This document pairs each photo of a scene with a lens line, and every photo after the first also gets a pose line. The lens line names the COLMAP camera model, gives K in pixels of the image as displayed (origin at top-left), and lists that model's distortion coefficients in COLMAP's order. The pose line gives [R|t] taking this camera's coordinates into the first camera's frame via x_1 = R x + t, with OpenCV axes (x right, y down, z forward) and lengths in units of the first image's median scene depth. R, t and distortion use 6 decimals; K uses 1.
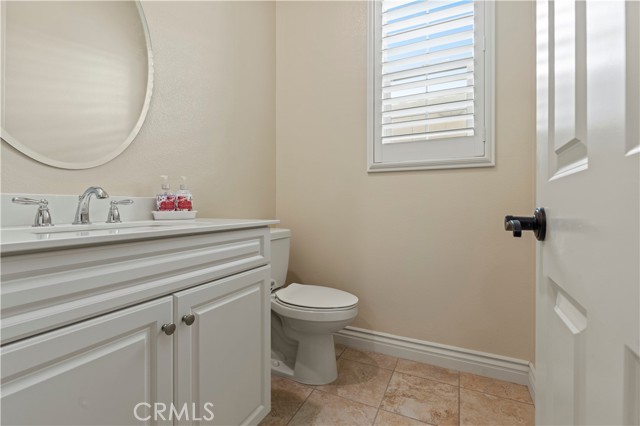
lens RADIAL K [[304.8, 0, 322.6], [0, 304.8, 206.9], [0, 0, 1]] dist [-0.000047, -0.000088]
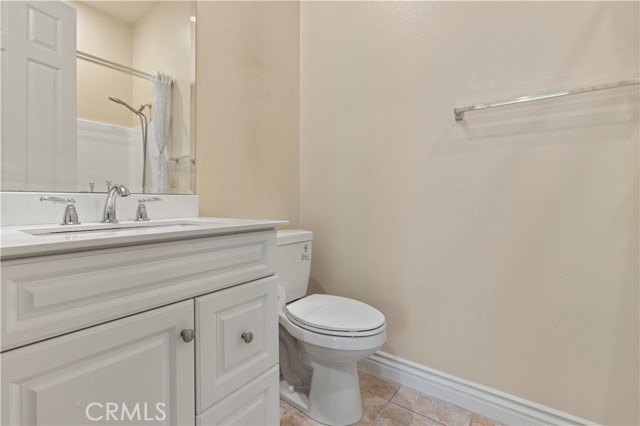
lens RADIAL K [[304.8, 0, 322.6], [0, 304.8, 206.9], [0, 0, 1]] dist [-0.000047, -0.000088]
pose [[0.985403, 0.000072, -0.170241, 0.068223], [0.001058, 0.999978, 0.006550, -0.000549], [0.170237, -0.006634, 0.985381, 0.158209]]
